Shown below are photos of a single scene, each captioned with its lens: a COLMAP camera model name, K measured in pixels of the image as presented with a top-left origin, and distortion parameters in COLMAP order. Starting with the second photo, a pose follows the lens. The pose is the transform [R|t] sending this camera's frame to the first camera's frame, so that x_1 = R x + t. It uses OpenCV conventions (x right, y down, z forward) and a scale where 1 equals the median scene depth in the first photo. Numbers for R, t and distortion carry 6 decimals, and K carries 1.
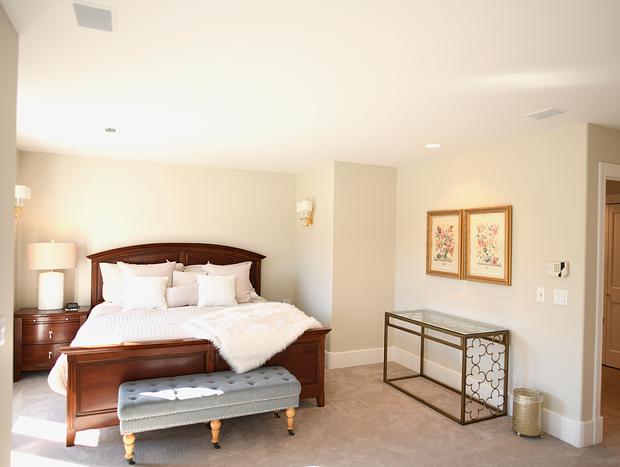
lens RADIAL K [[435.0, 0, 335.8], [0, 435.0, 240.5], [0, 0, 1]] dist [-0.030268, 0.012396]
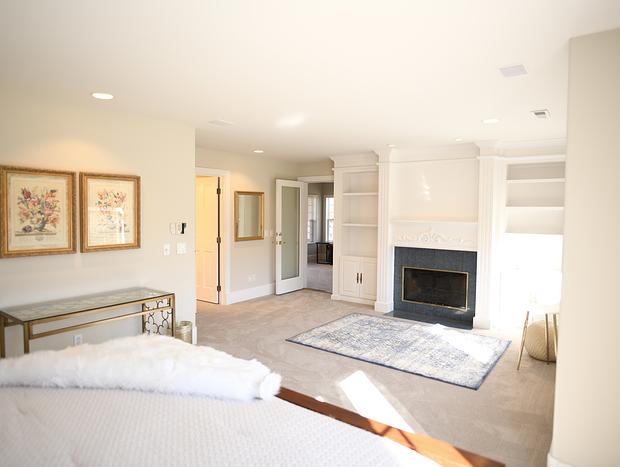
lens RADIAL K [[404.0, 0, 309.6], [0, 404.0, 232.3], [0, 0, 1]] dist [-0.029744, 0.012737]
pose [[-0.460594, -0.073890, 0.884530, -0.701051], [-0.014765, 0.997029, 0.075599, -0.020907], [-0.887488, 0.021760, -0.460316, 1.062168]]
